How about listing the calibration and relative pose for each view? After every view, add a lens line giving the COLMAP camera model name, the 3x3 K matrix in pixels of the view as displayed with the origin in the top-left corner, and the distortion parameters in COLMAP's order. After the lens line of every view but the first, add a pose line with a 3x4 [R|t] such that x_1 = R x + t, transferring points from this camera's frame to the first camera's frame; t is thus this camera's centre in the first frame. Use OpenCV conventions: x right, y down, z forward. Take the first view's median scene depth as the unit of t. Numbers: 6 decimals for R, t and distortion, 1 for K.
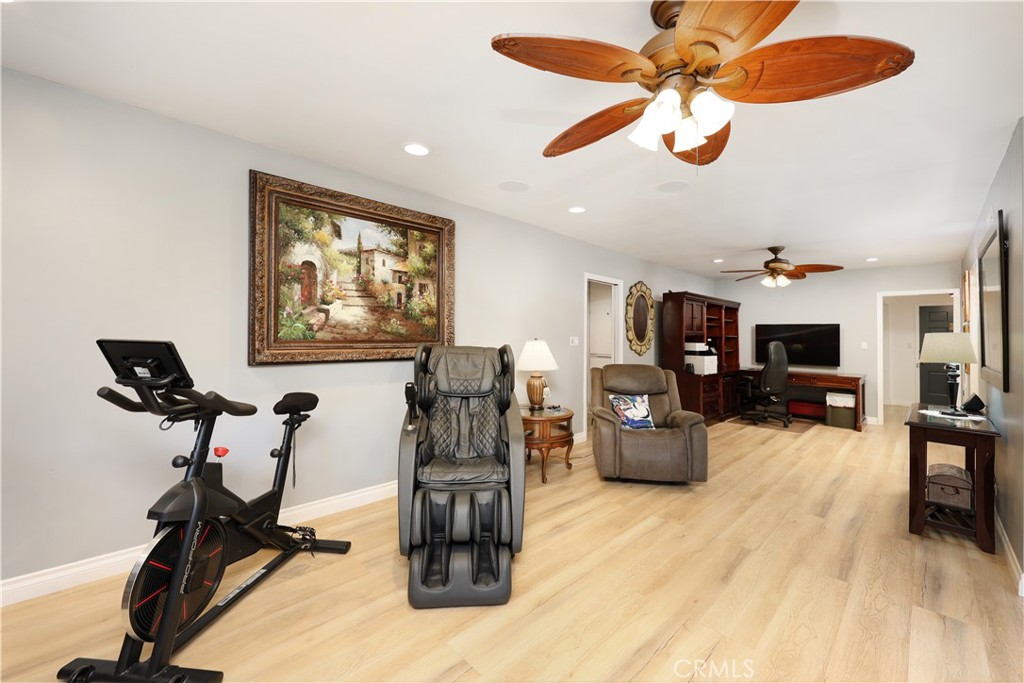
lens RADIAL K [[405.6, 0, 511.0], [0, 405.6, 327.1], [0, 0, 1]] dist [0.000130, -0.000076]
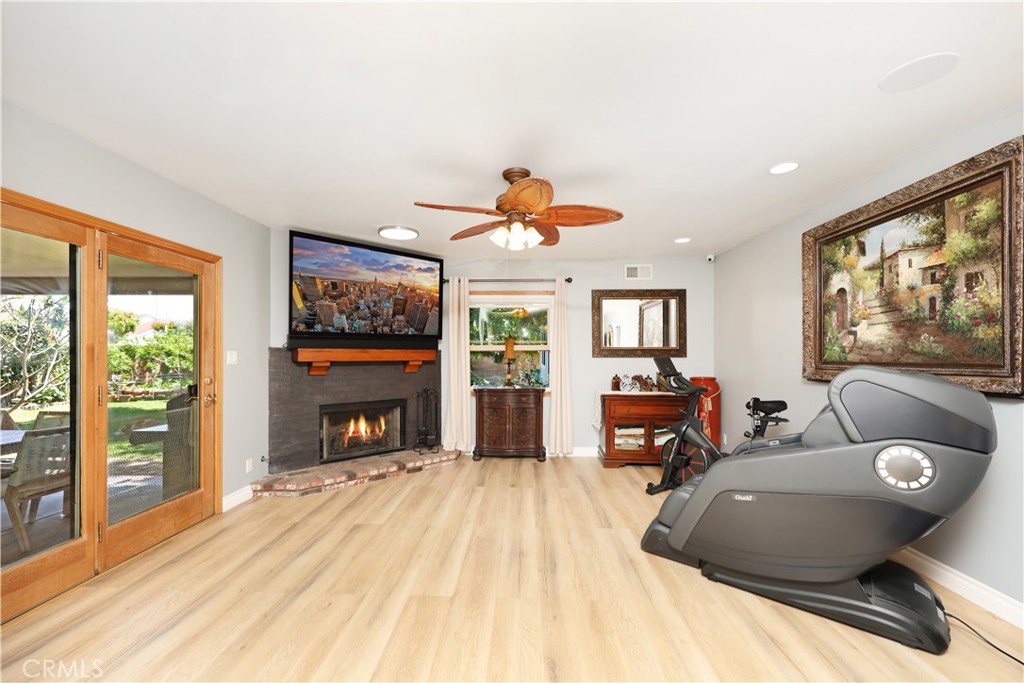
lens RADIAL K [[405.6, 0, 512.1], [0, 405.6, 357.9], [0, 0, 1]] dist [0.000130, -0.000076]
pose [[-0.712204, -0.008537, -0.701921, 0.780763], [0.005473, 0.999828, -0.017714, 0.032247], [0.701951, -0.016457, -0.712035, 1.029615]]
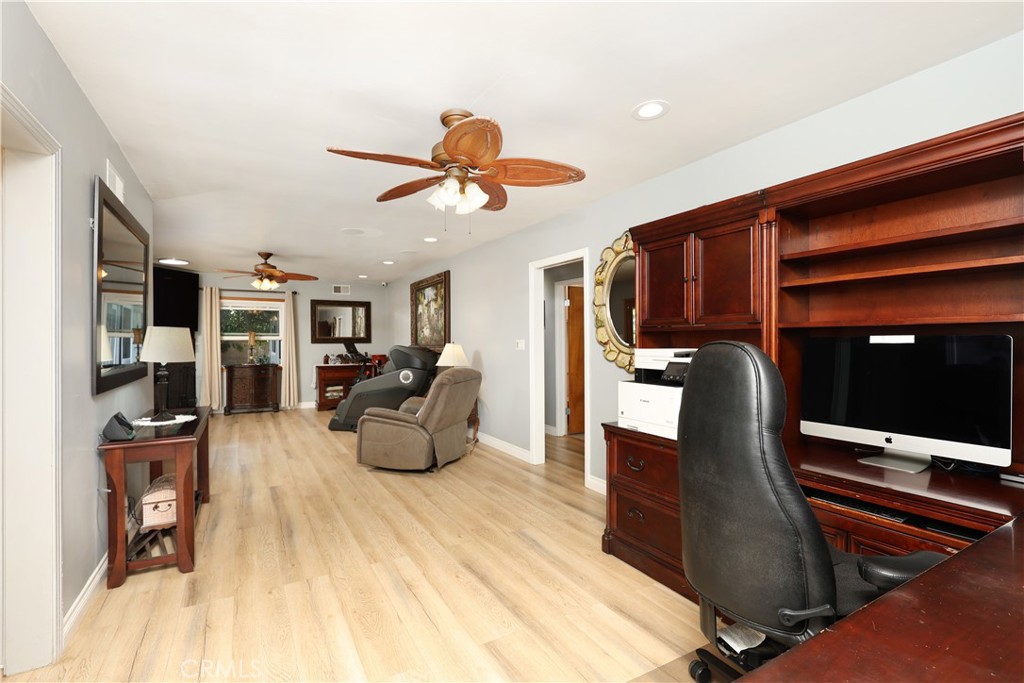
lens RADIAL K [[424.8, 0, 491.9], [0, 424.8, 353.5], [0, 0, 1]] dist [-0.014228, 0.000031]
pose [[-0.237275, 0.016197, -0.971308, 1.703211], [0.026644, 0.999593, 0.010160, 0.067226], [0.971077, -0.023469, -0.237610, 1.812115]]
